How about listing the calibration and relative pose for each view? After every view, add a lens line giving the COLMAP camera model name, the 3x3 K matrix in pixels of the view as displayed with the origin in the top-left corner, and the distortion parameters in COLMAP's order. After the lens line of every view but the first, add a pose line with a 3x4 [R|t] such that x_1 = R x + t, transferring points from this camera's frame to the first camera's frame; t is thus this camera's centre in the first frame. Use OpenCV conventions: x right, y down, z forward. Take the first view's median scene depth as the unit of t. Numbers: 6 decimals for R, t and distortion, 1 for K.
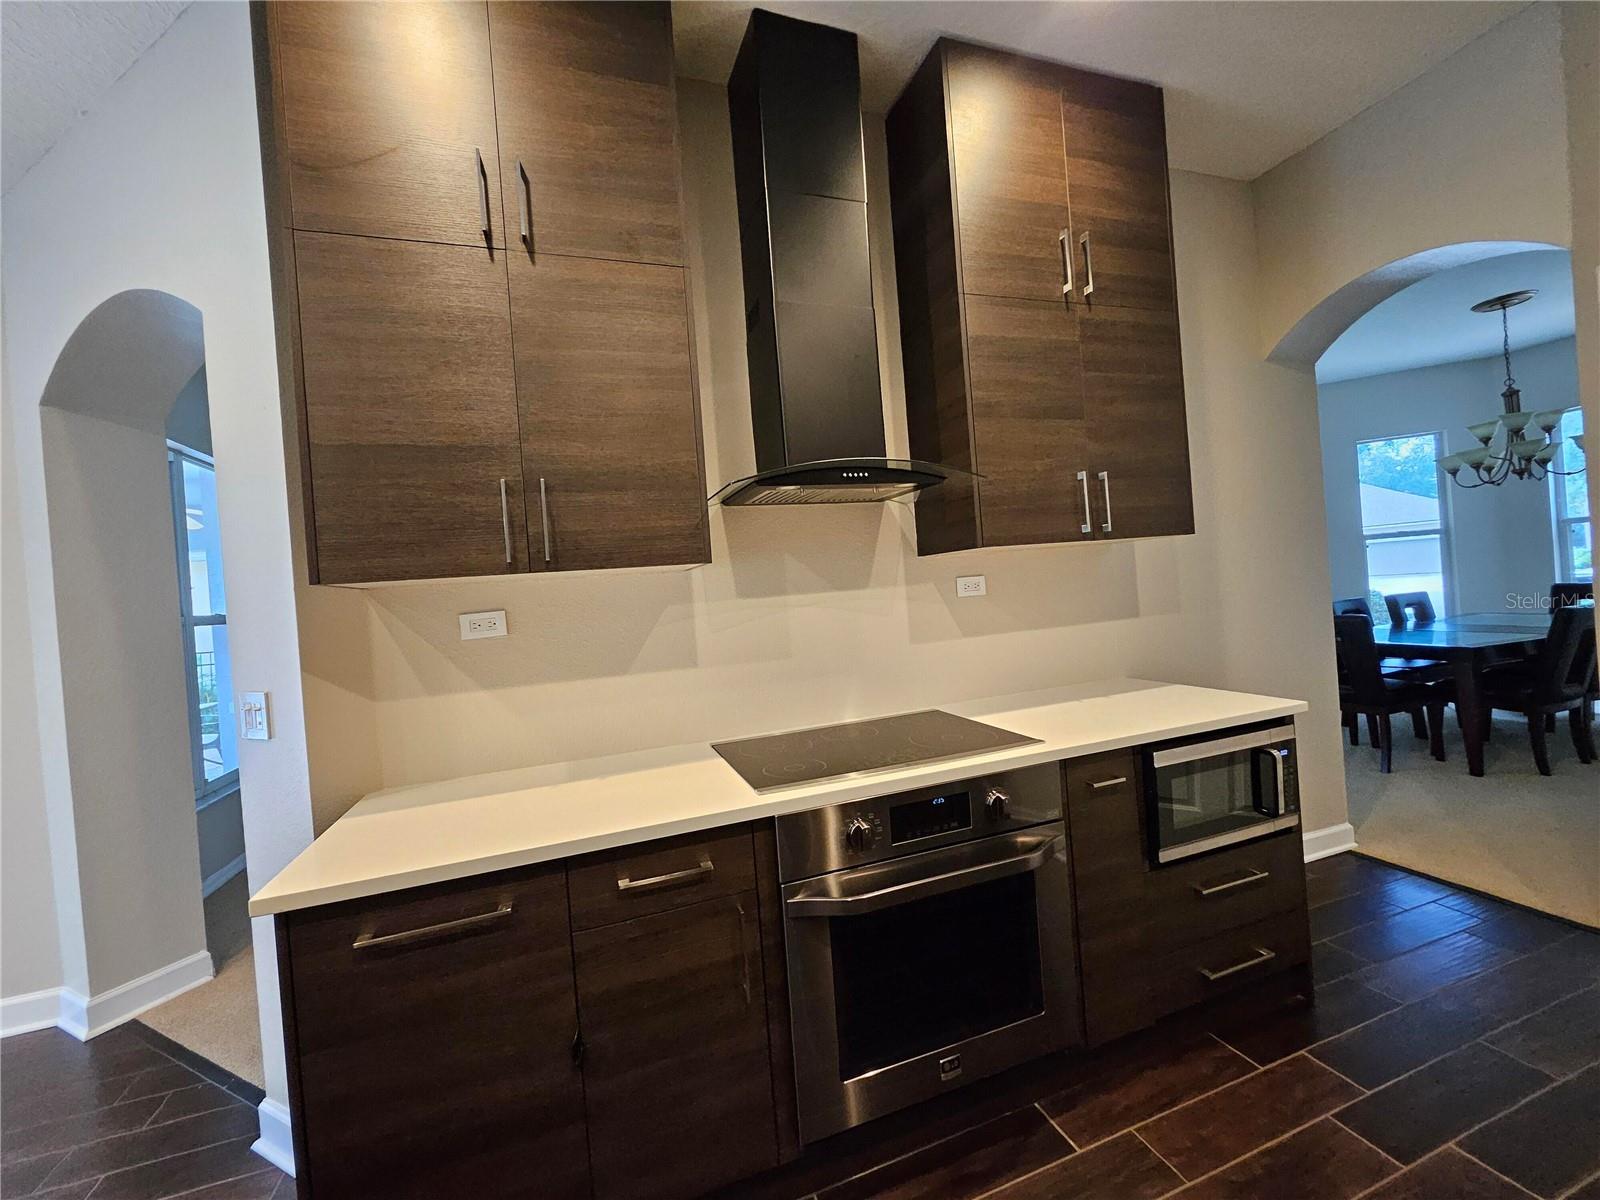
lens RADIAL K [[622.5, 0, 800.0], [0, 622.5, 600.0], [0, 0, 1]] dist [0.000479, 0.000104]
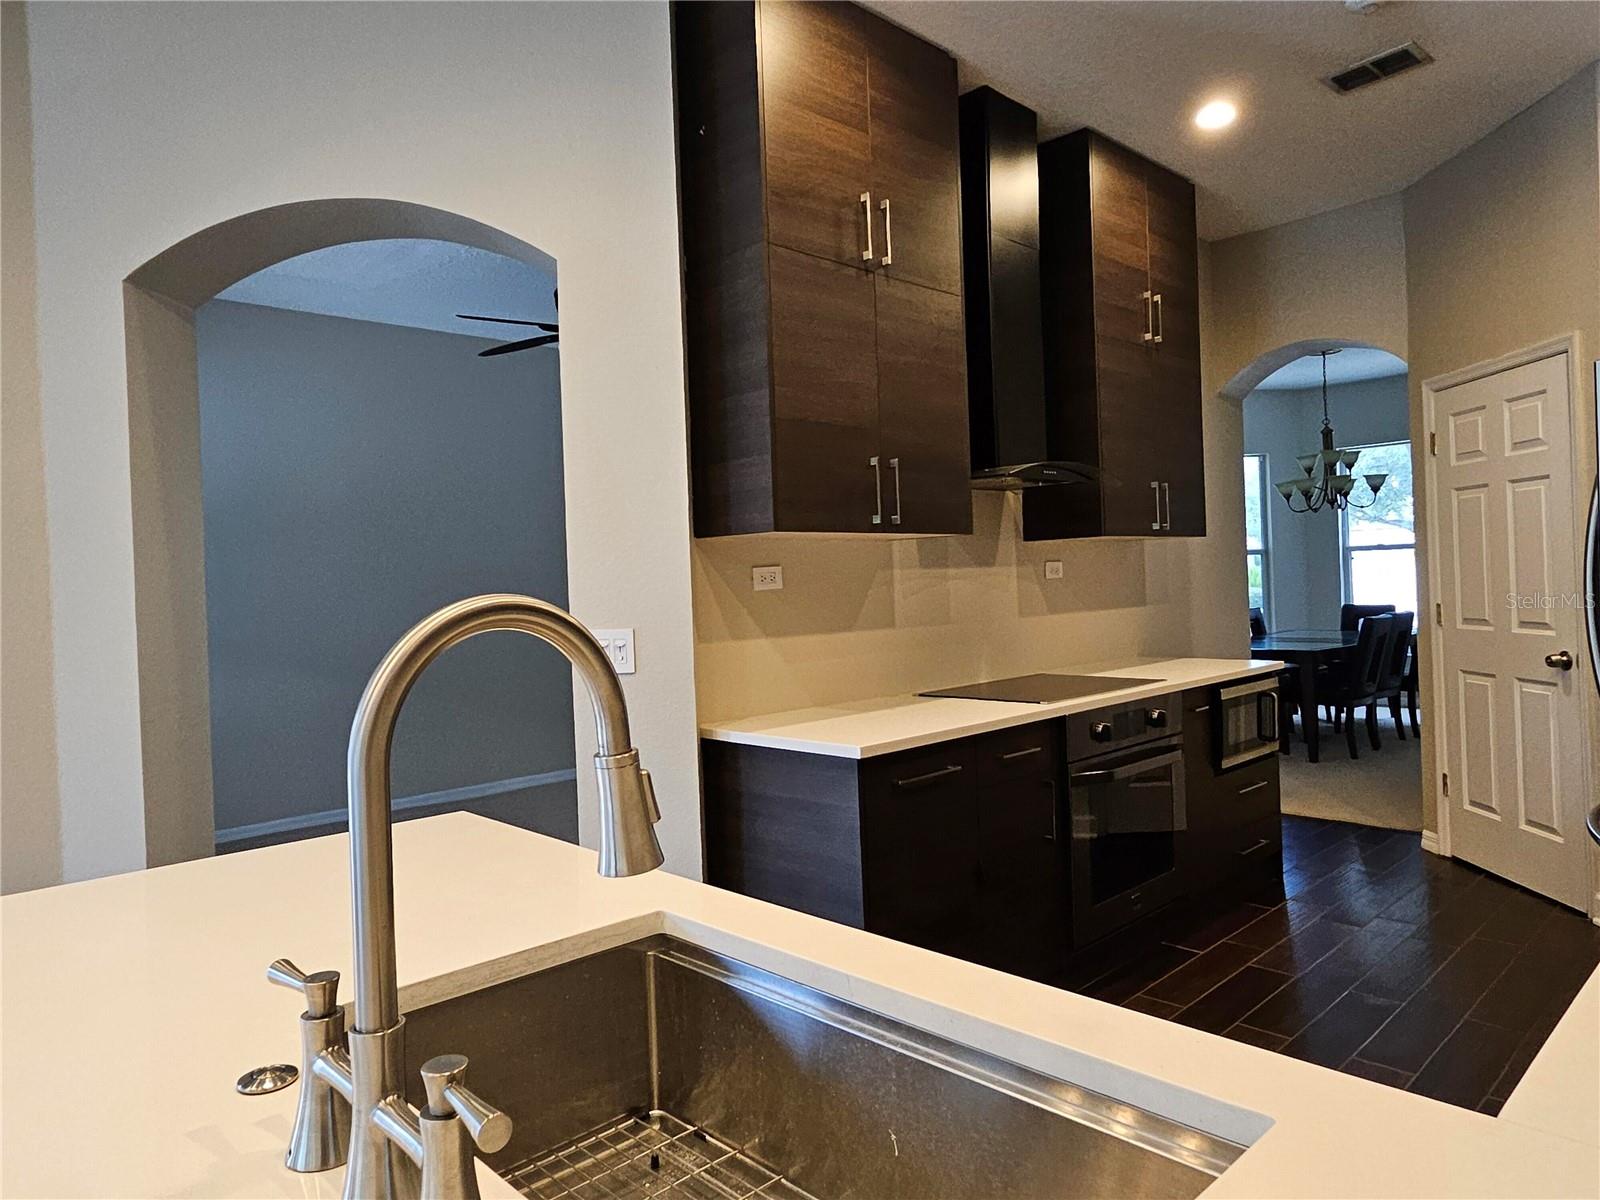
lens RADIAL K [[1036.9, 0, 800.0], [0, 1036.9, 600.0], [0, 0, 1]] dist [0.001090, 0.000656]
pose [[0.902308, 0.035766, 0.429606, -1.003789], [-0.023946, 0.999172, -0.032889, 0.111363], [-0.430427, 0.019389, 0.902417, -0.540858]]
